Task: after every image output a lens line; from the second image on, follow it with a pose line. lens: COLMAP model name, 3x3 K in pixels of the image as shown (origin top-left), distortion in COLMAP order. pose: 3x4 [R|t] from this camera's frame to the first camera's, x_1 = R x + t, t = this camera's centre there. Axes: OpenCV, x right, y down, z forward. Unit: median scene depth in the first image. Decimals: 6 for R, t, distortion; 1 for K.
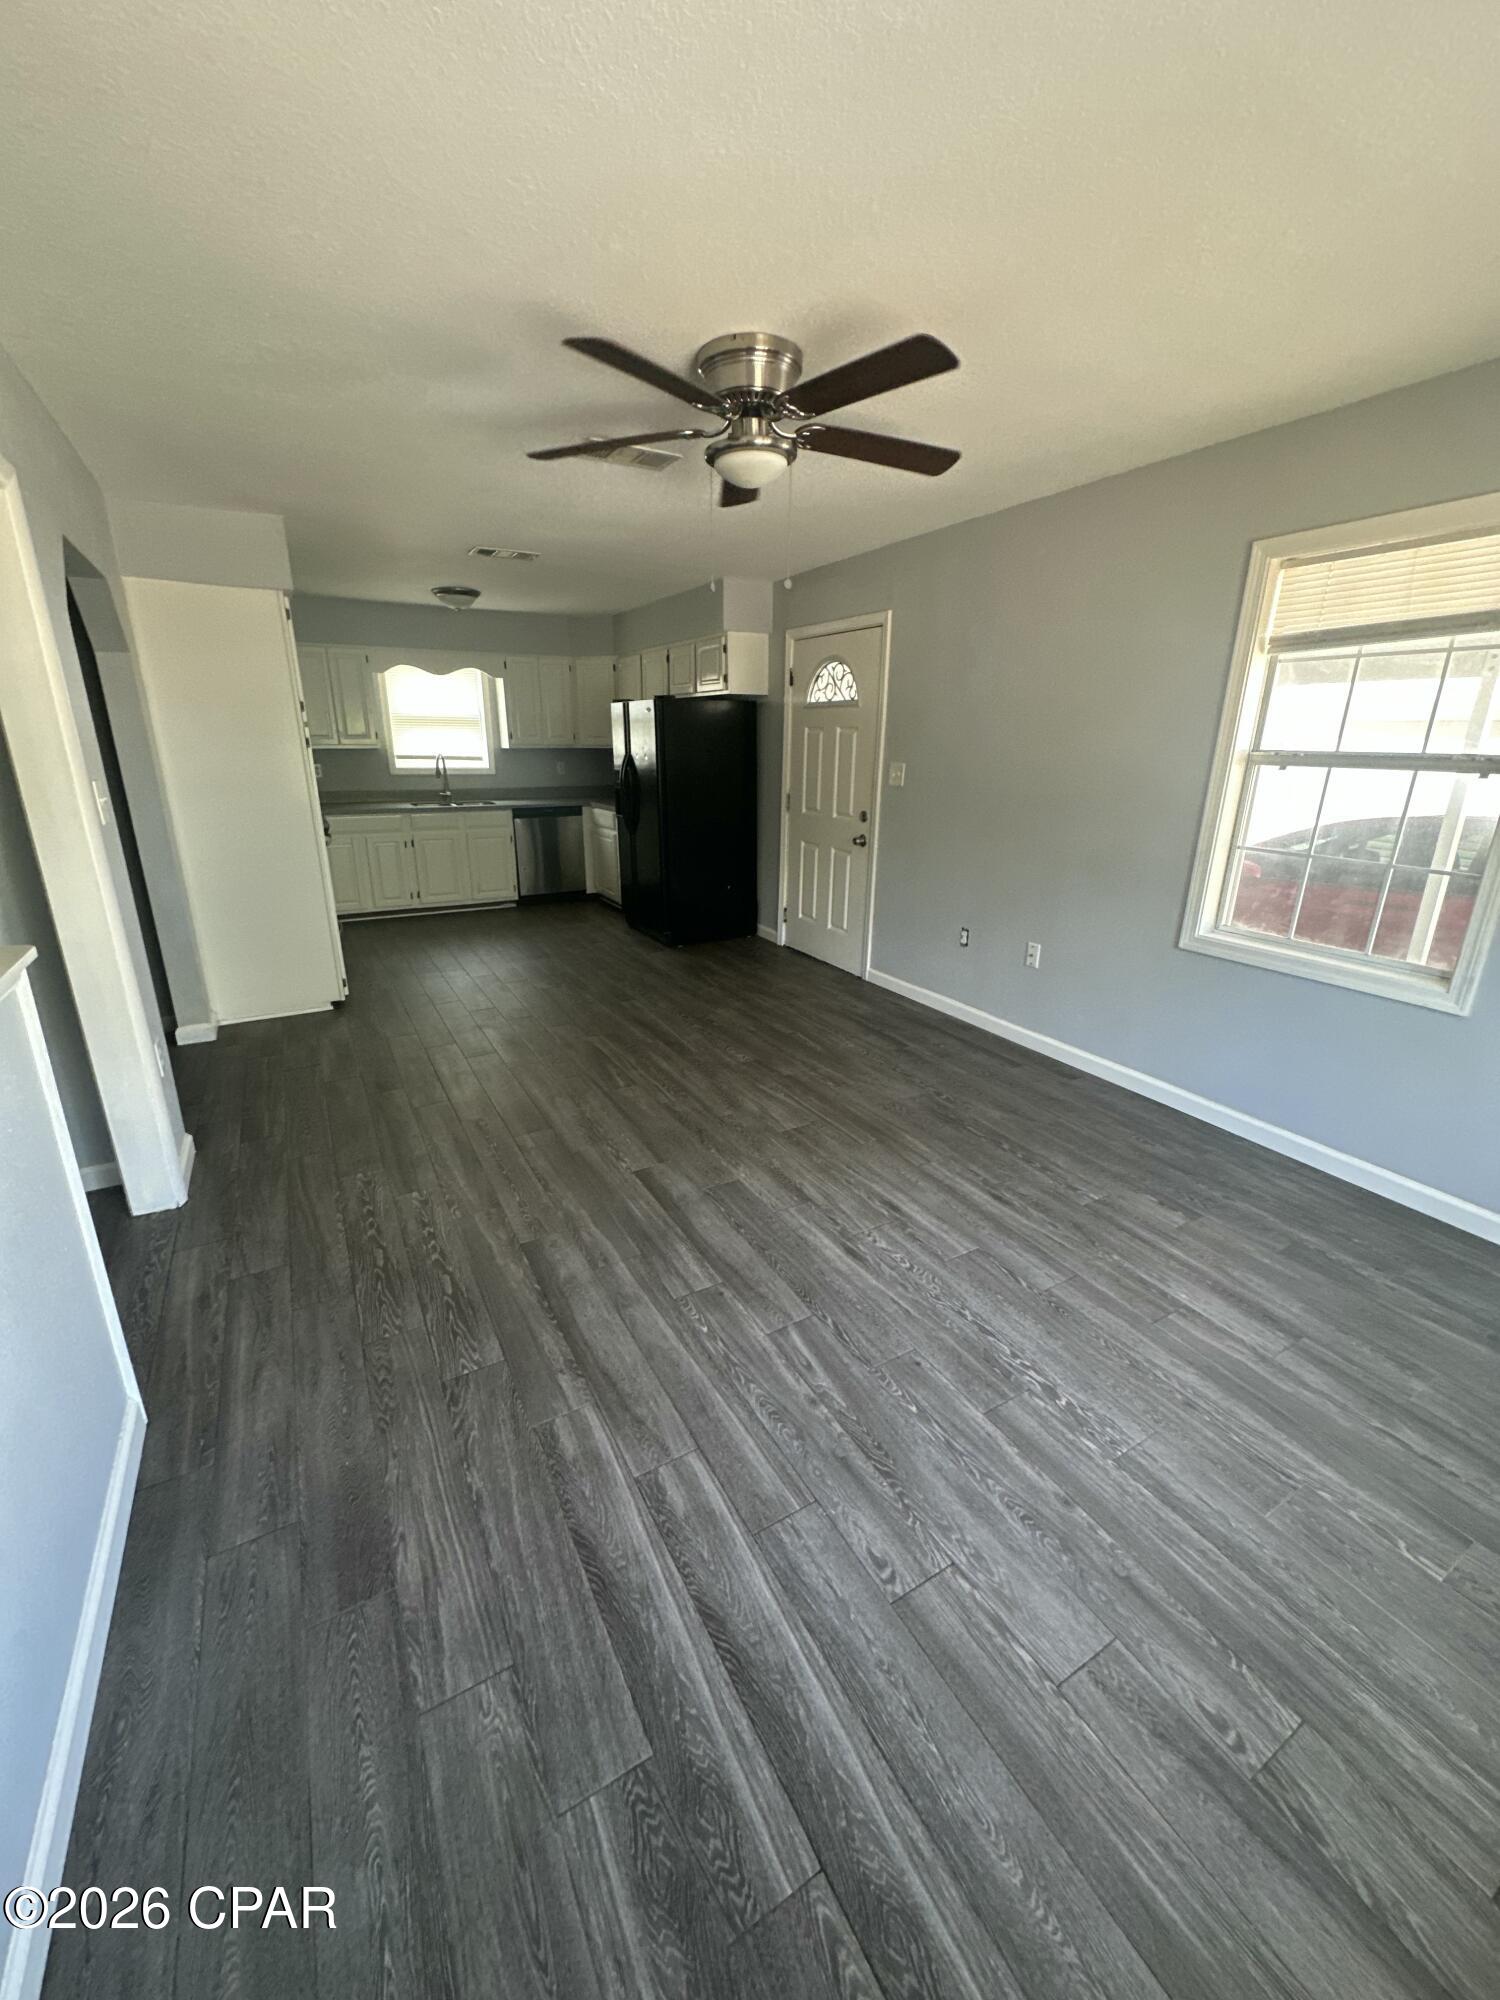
lens RADIAL K [[796.8, 0, 750.0], [0, 796.8, 1000.0], [0, 0, 1]] dist [0.000071, 0.000039]
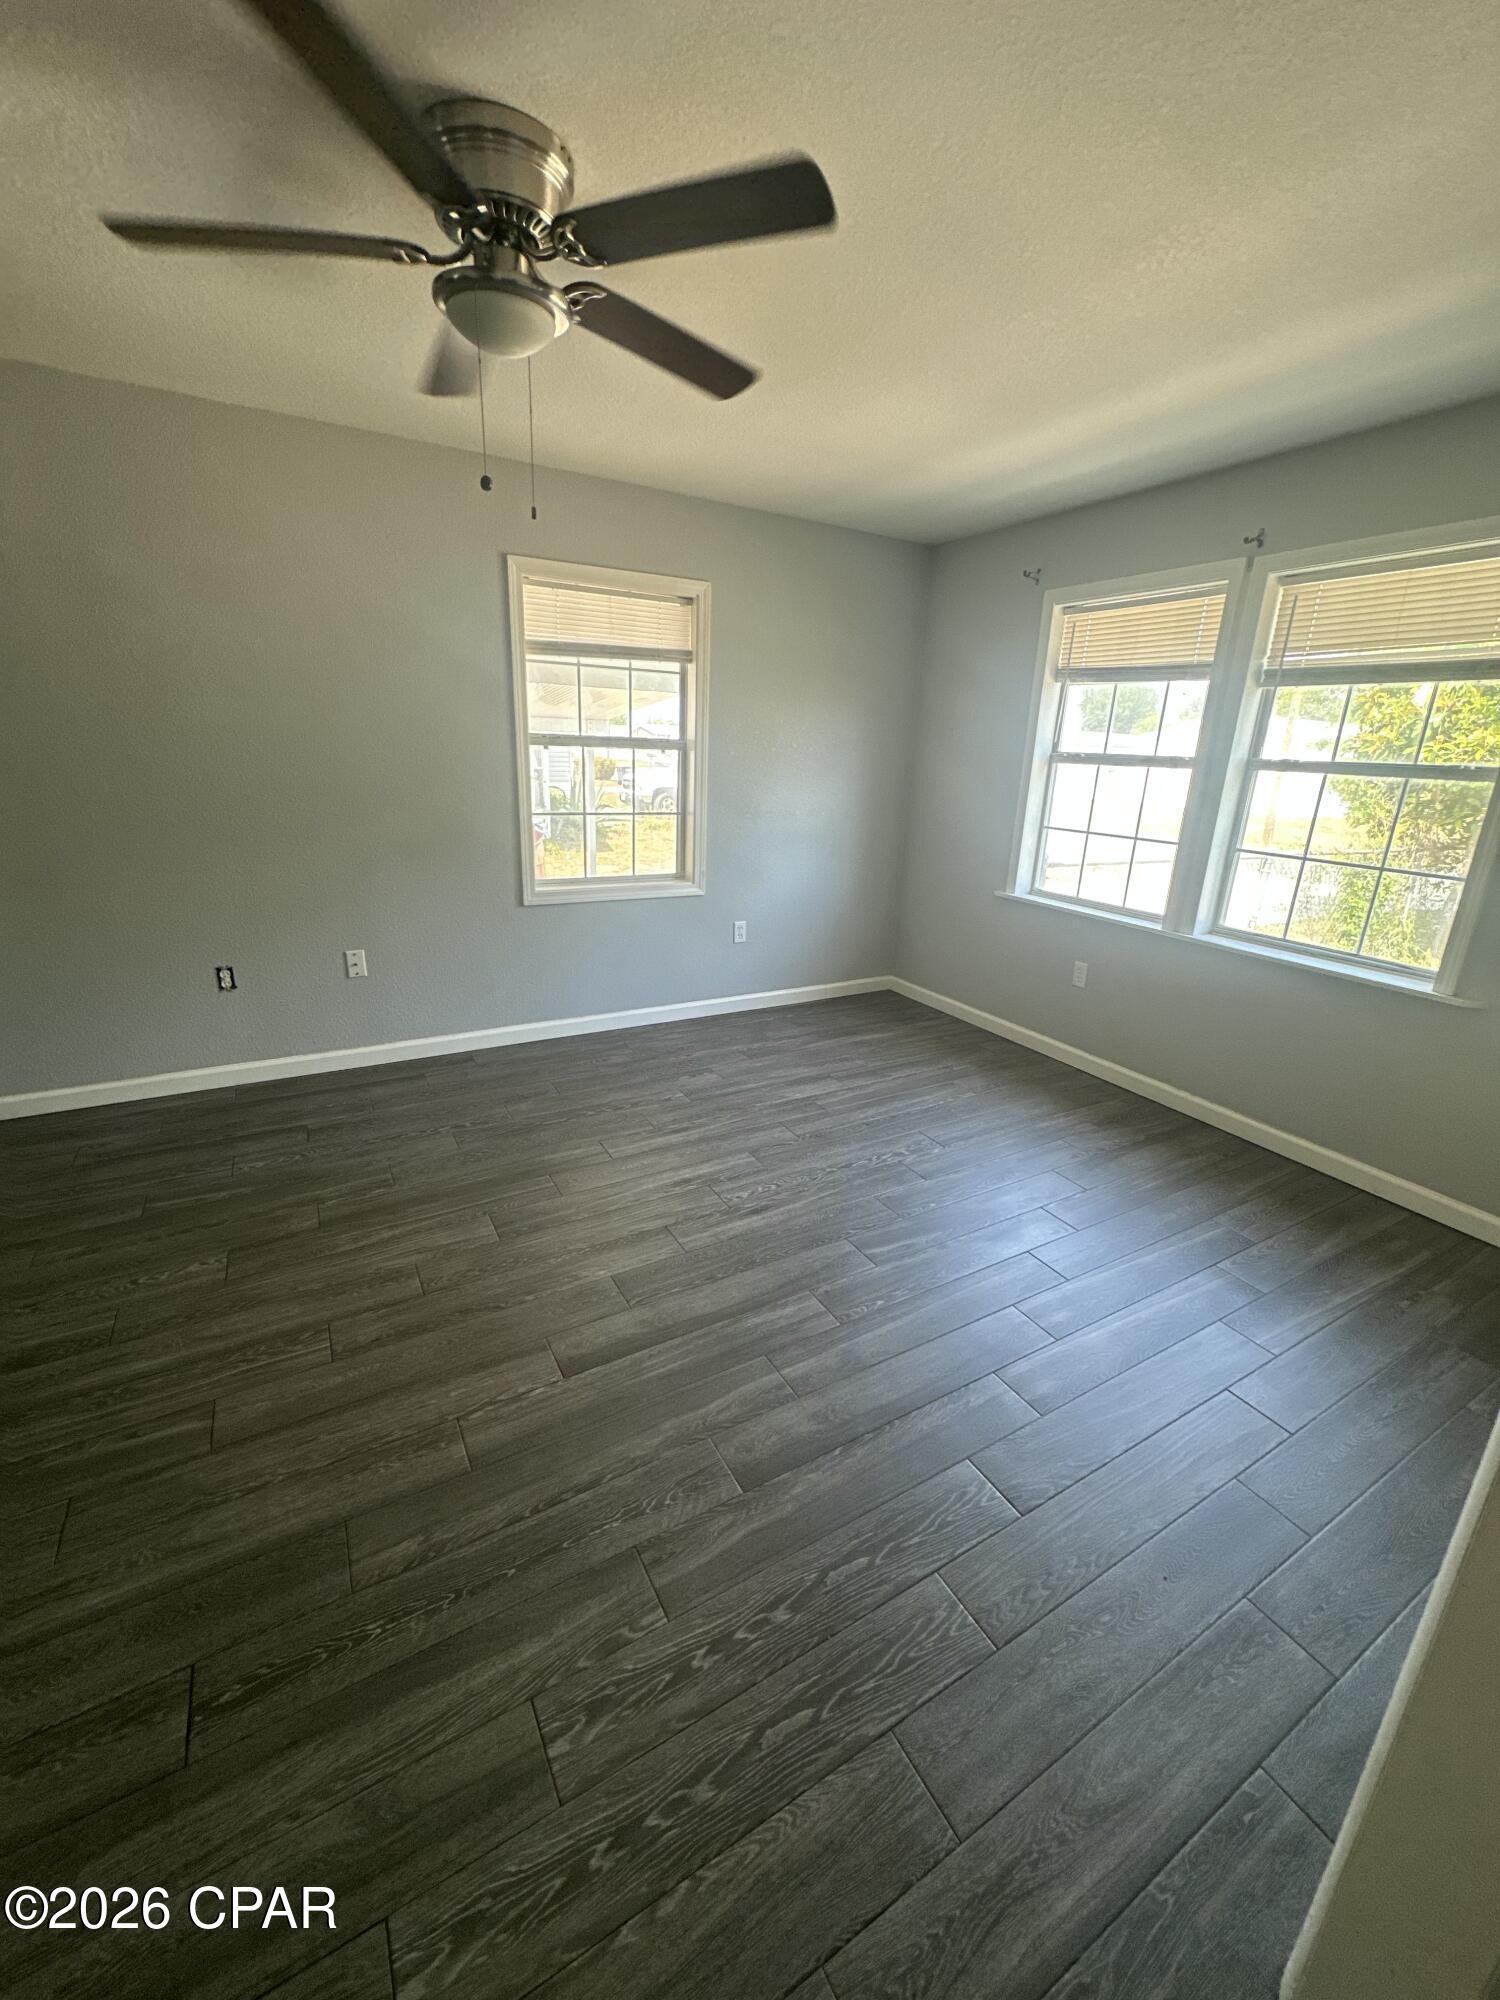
lens RADIAL K [[796.8, 0, 750.0], [0, 796.8, 1000.0], [0, 0, 1]] dist [0.000071, 0.000039]
pose [[-0.005057, -0.314100, 0.949376, -0.753230], [0.277867, 0.911559, 0.303068, -0.253107], [-0.960606, 0.265333, 0.082668, 0.796771]]
